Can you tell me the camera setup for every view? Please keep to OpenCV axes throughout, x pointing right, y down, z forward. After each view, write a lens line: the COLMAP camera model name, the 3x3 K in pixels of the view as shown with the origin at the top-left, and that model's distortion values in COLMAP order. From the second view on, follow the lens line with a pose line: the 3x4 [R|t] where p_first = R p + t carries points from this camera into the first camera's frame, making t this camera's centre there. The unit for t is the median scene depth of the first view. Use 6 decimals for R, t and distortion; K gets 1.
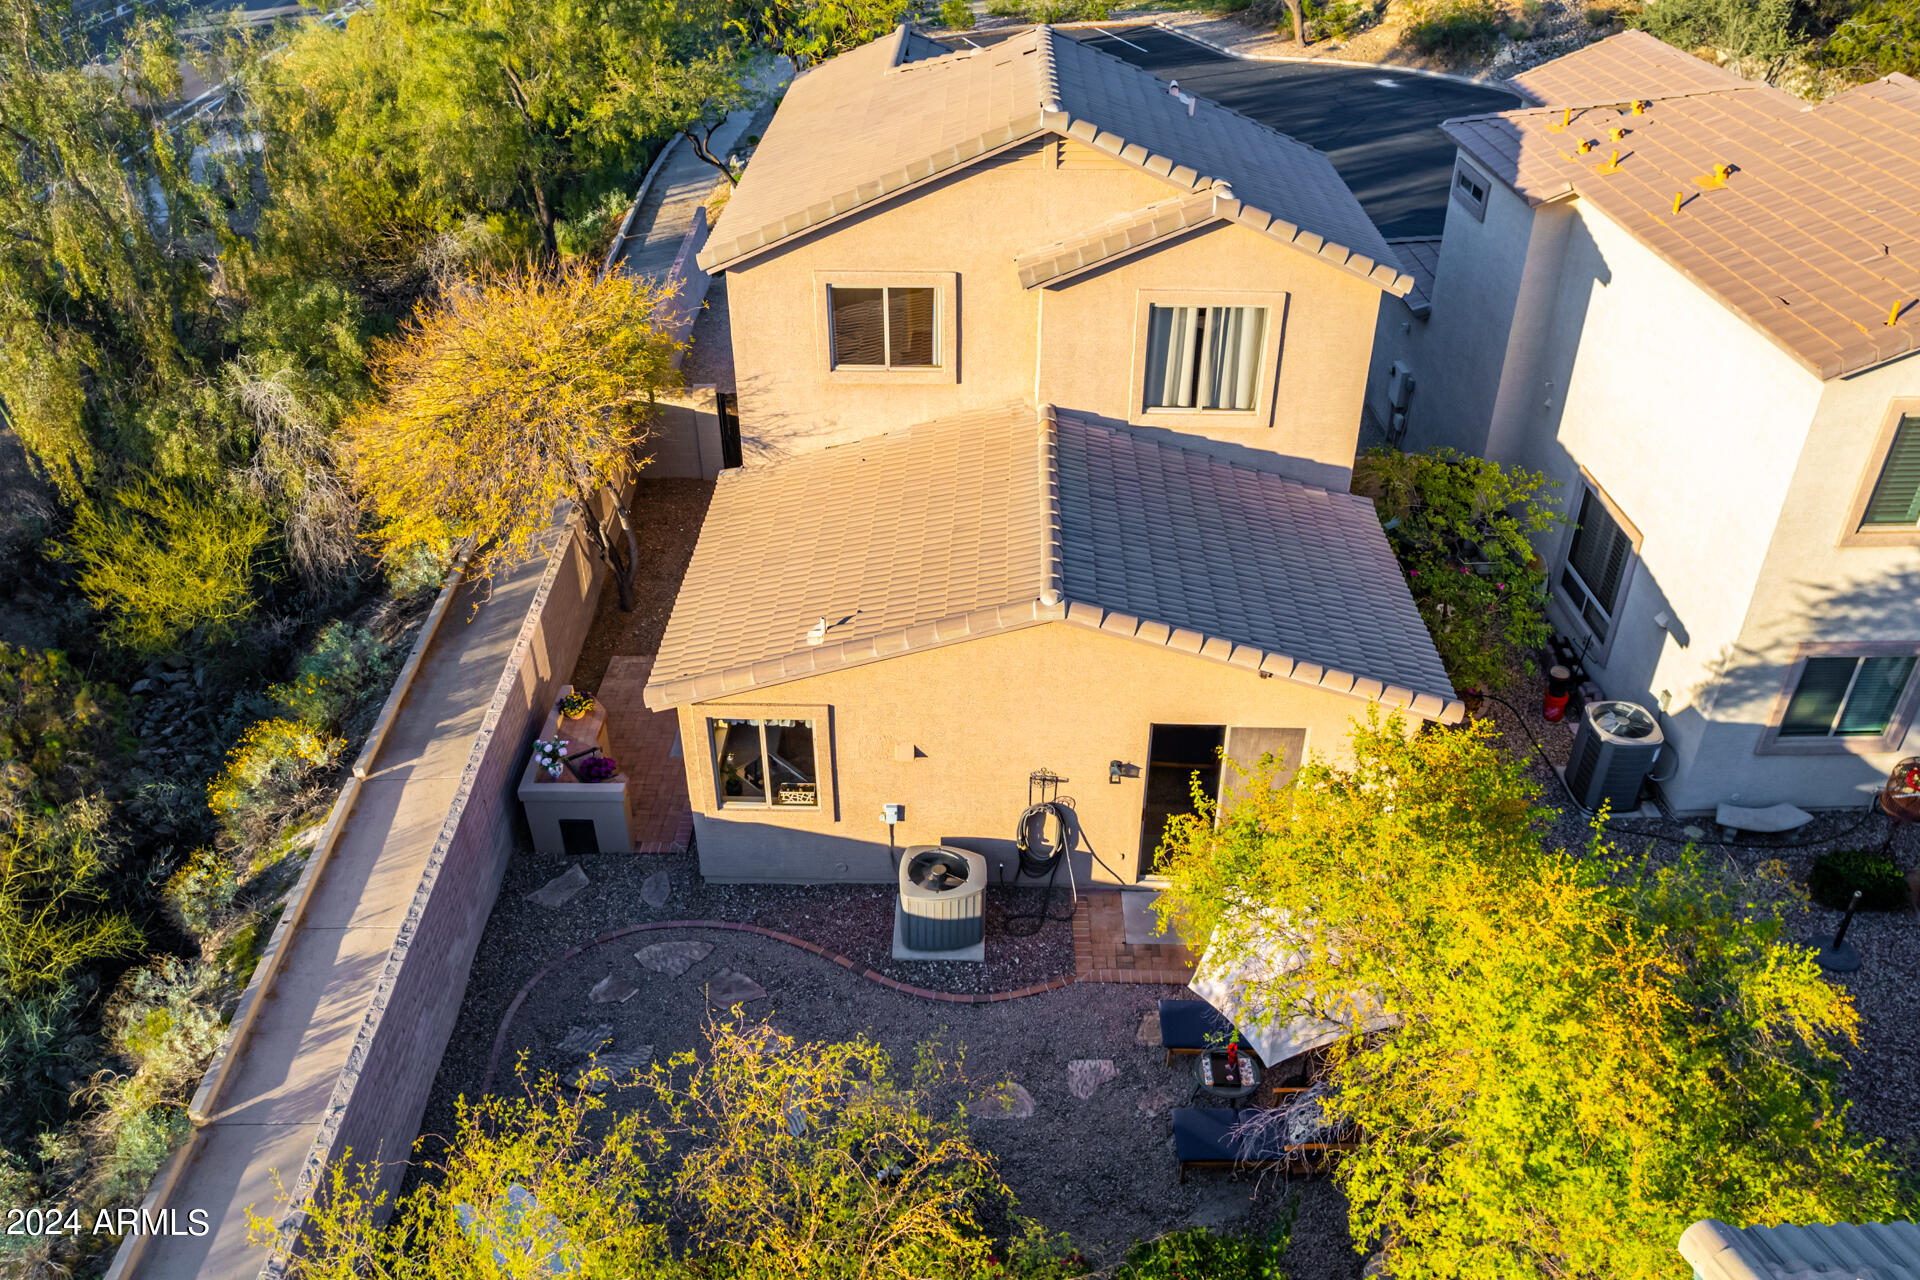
lens RADIAL K [[1447.2, 0, 957.3], [0, 1447.2, 641.6], [0, 0, 1]] dist [-0.056036, 0.017106]
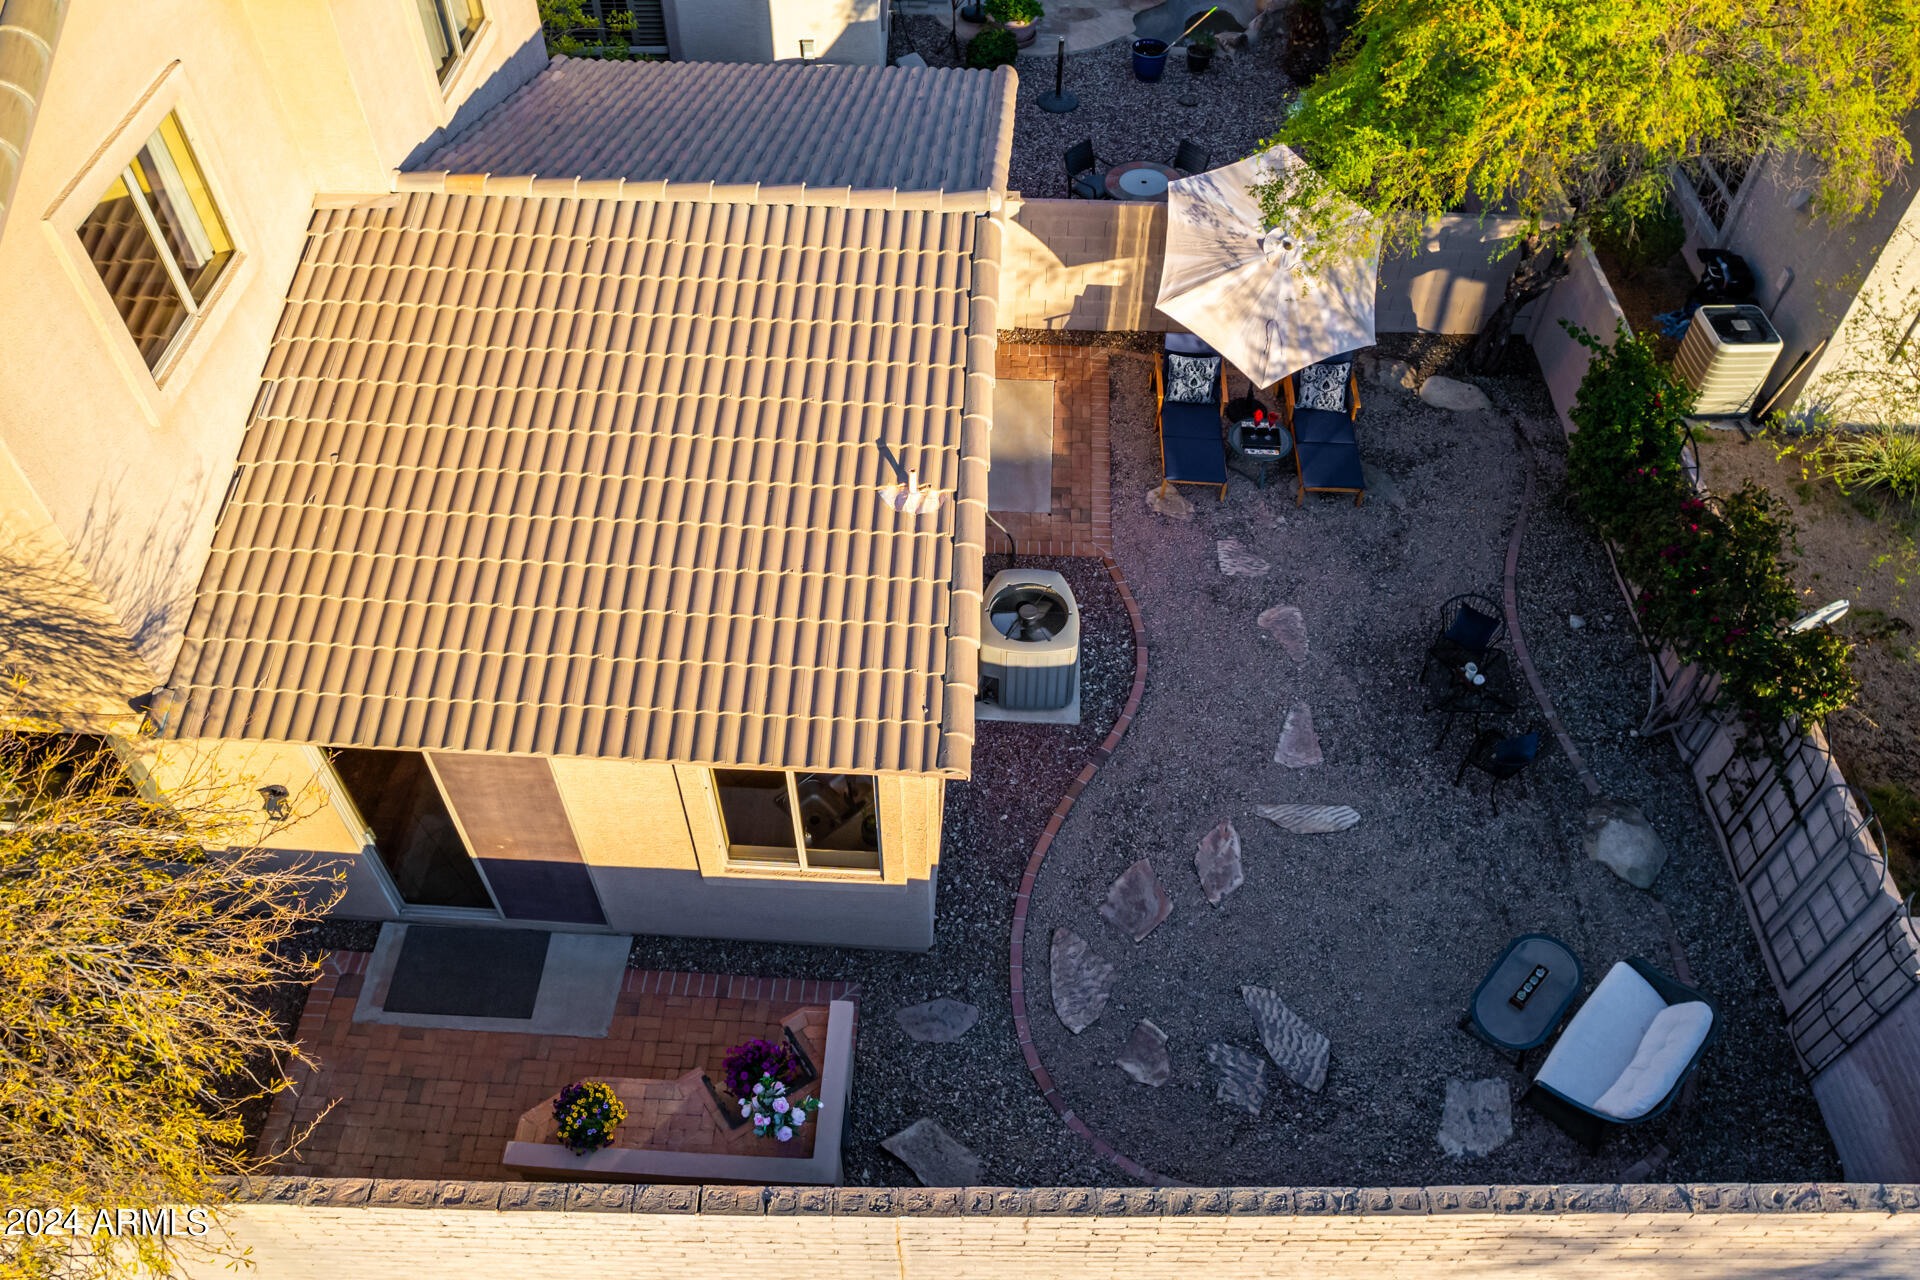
lens RADIAL K [[1447.2, 0, 949.4], [0, 1447.2, 638.2], [0, 0, 1]] dist [-0.056036, 0.017106]
pose [[0.040553, -0.762845, 0.645308, -0.520981], [0.563014, 0.550994, 0.615971, -0.332388], [-0.825452, 0.338339, 0.451837, 0.683155]]
